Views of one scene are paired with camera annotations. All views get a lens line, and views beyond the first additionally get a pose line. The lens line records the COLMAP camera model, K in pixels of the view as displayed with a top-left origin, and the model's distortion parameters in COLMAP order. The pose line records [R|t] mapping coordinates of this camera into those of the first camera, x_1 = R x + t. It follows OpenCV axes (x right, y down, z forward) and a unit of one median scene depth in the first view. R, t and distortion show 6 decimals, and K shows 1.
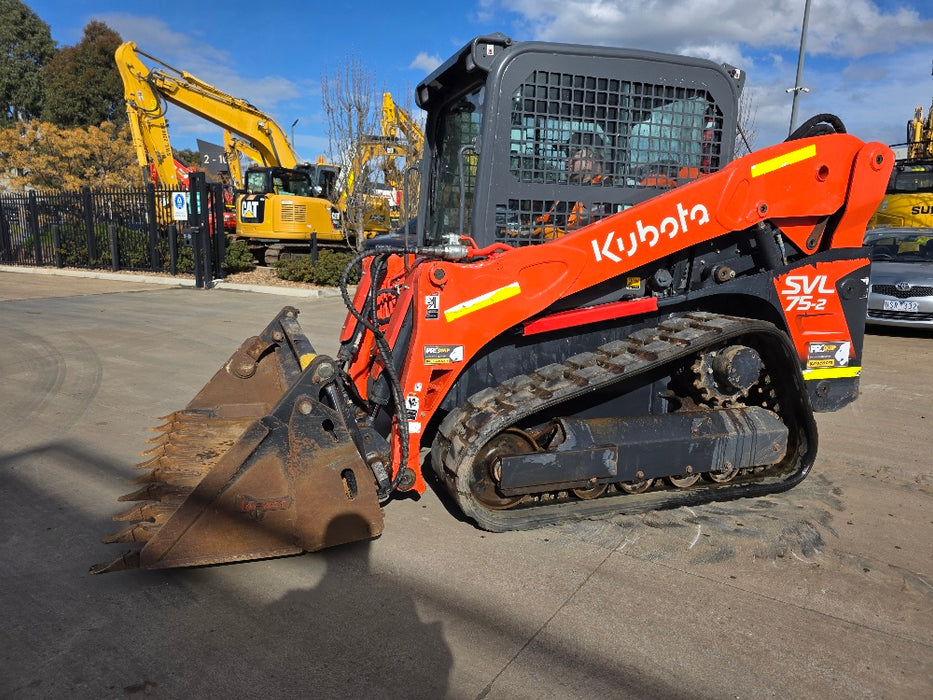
lens RADIAL K [[628.8, 0, 472.3], [0, 628.8, 340.7], [0, 0, 1]] dist [0.057629, -0.048555]
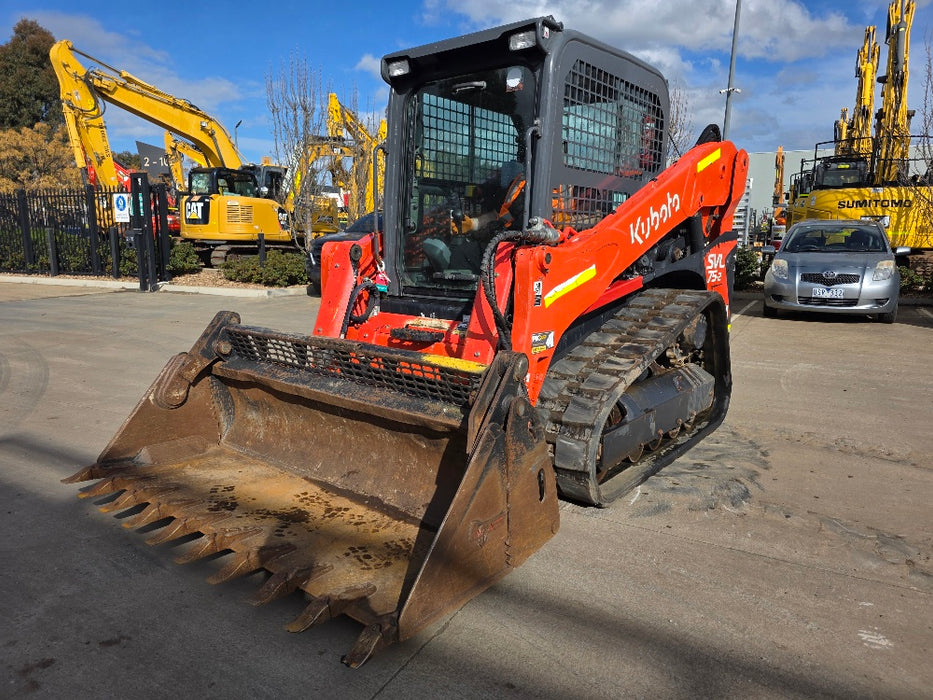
lens RADIAL K [[629.9, 0, 462.1], [0, 629.9, 343.9], [0, 0, 1]] dist [0.050062, -0.038806]
pose [[0.997907, -0.022691, 0.060550, -0.000441], [0.022683, 0.999742, 0.000818, 0.008563], [-0.060553, 0.000557, 0.998165, -0.010909]]
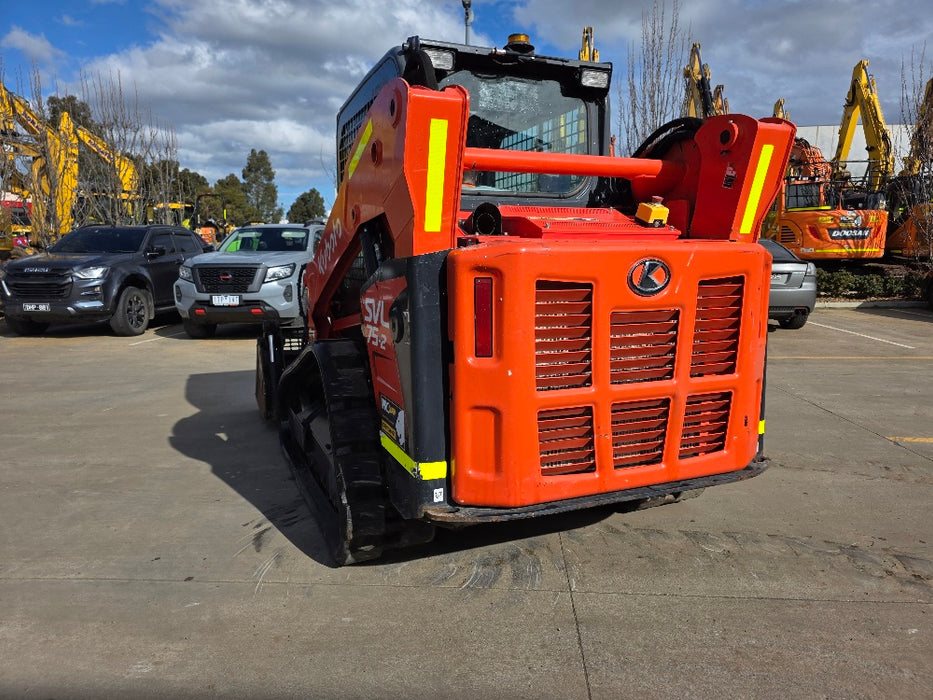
lens RADIAL K [[625.1, 0, 457.5], [0, 625.1, 365.4], [0, 0, 1]] dist [0.041118, -0.031174]
pose [[0.870357, -0.111853, 0.479550, -0.059831], [0.103443, 0.993661, 0.044025, -0.010137], [-0.481434, 0.011288, 0.876410, 0.050346]]
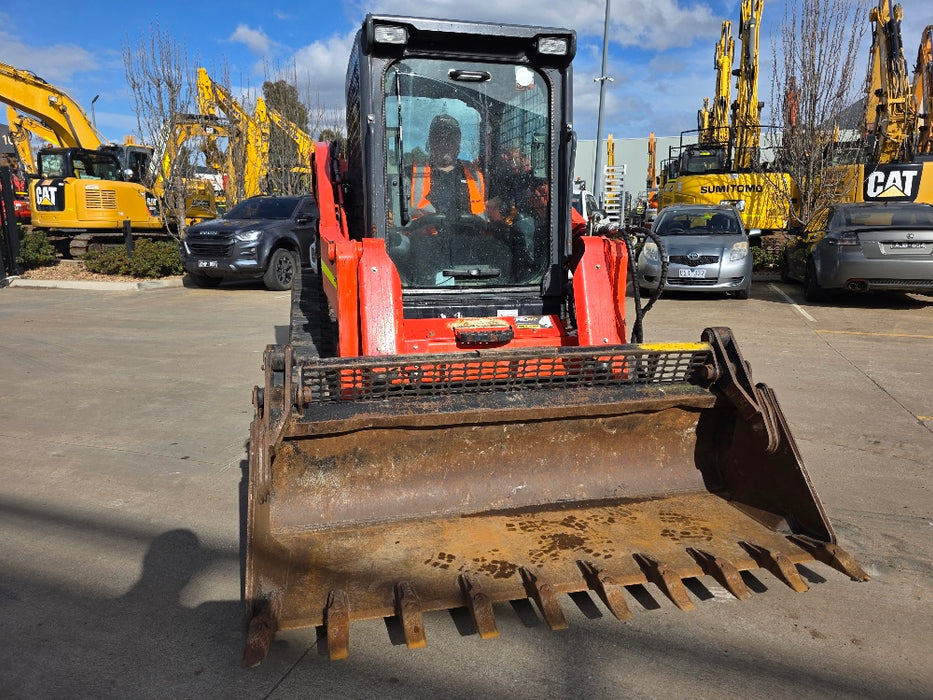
lens RADIAL K [[630.5, 0, 466.3], [0, 630.5, 351.1], [0, 0, 1]] dist [0.043133, -0.035258]
pose [[0.971912, -0.068980, 0.225007, 0.004922], [0.060363, 0.997163, 0.044960, 0.005321], [-0.227470, -0.030115, 0.973319, -0.012231]]
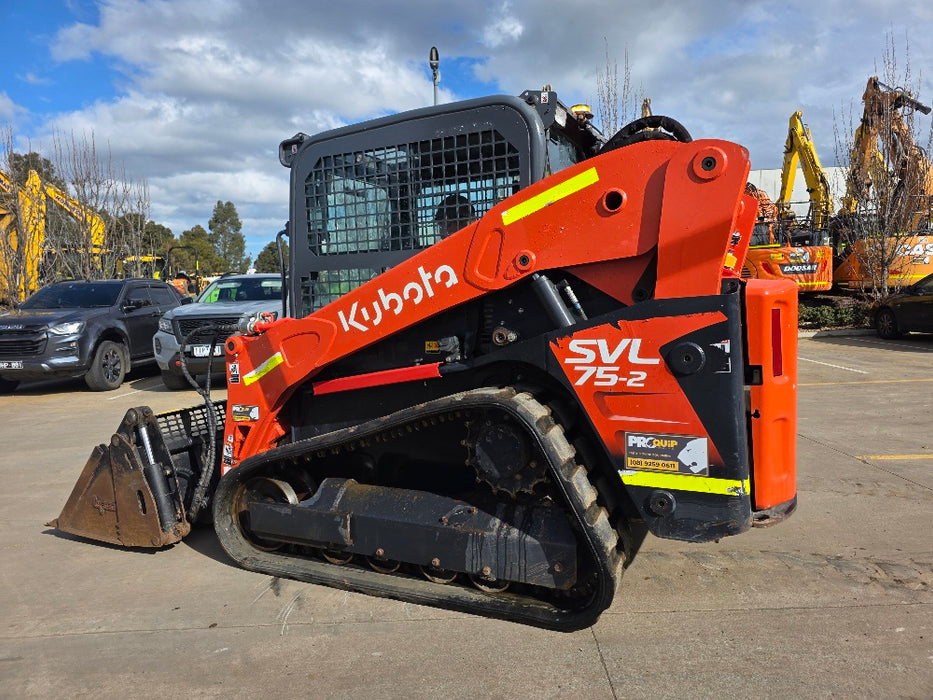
lens RADIAL K [[625.7, 0, 467.8], [0, 625.7, 351.8], [0, 0, 1]] dist [0.043976, -0.033288]
pose [[0.833888, -0.099235, 0.542940, -0.076818], [0.140928, 0.989379, -0.035615, -0.010987], [-0.533639, 0.106215, 0.839016, 0.044764]]
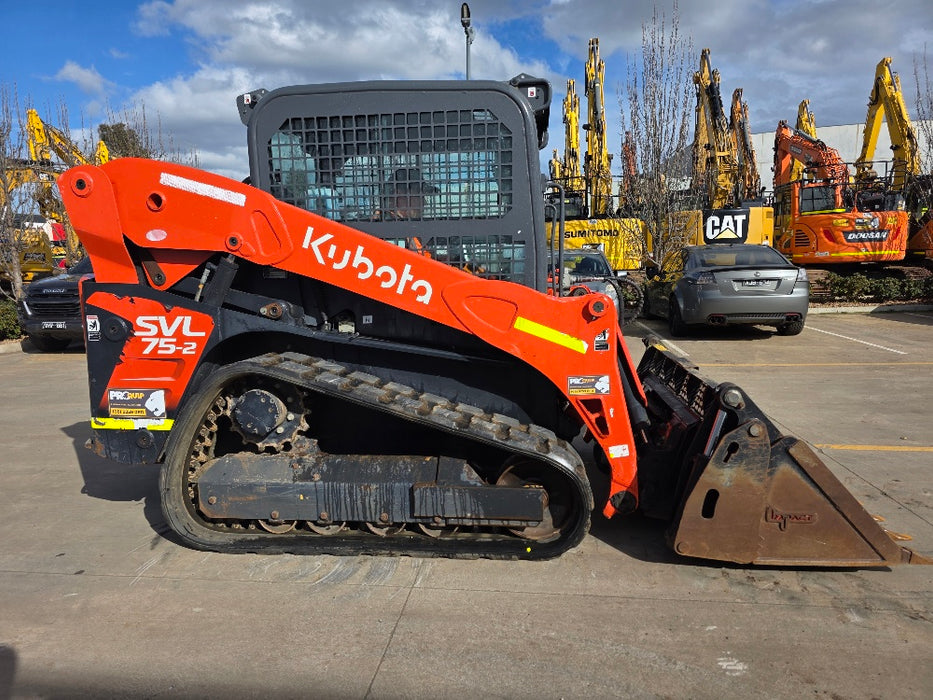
lens RADIAL K [[623.6, 0, 457.4], [0, 623.6, 363.5], [0, 0, 1]] dist [0.050985, -0.041335]
pose [[0.901608, -0.112751, 0.417600, -0.015606], [0.115686, 0.993116, 0.018371, -0.005228], [-0.416797, 0.031747, 0.908445, 0.011953]]
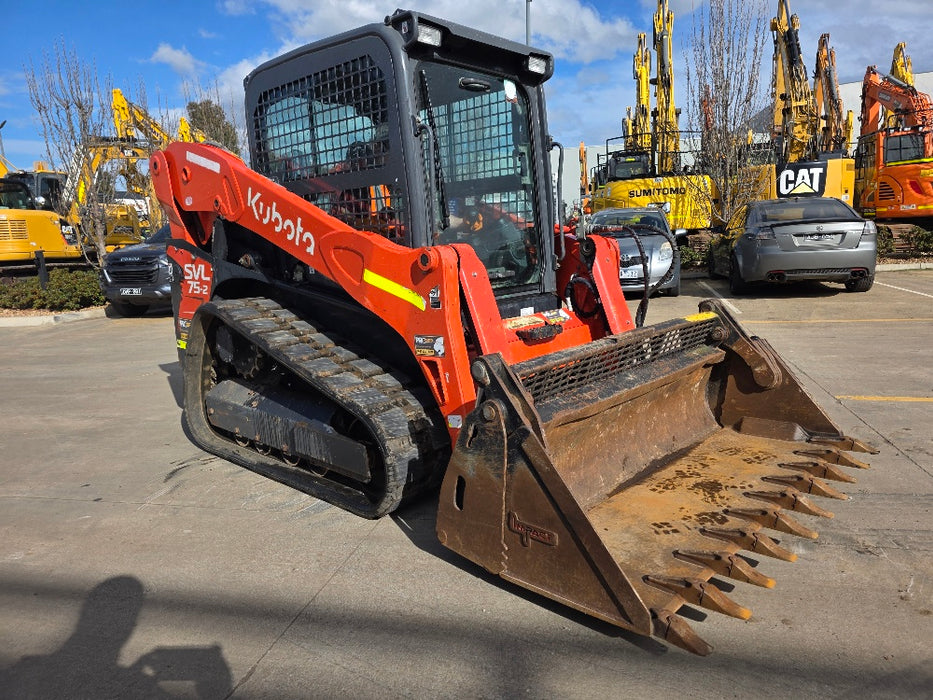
lens RADIAL K [[627.5, 0, 481.9], [0, 627.5, 347.8], [0, 0, 1]] dist [0.050252, -0.042366]
pose [[0.937245, -0.126871, 0.324771, 0.013230], [0.123644, 0.991853, 0.030643, 0.007155], [-0.326013, 0.011436, 0.945296, -0.009623]]
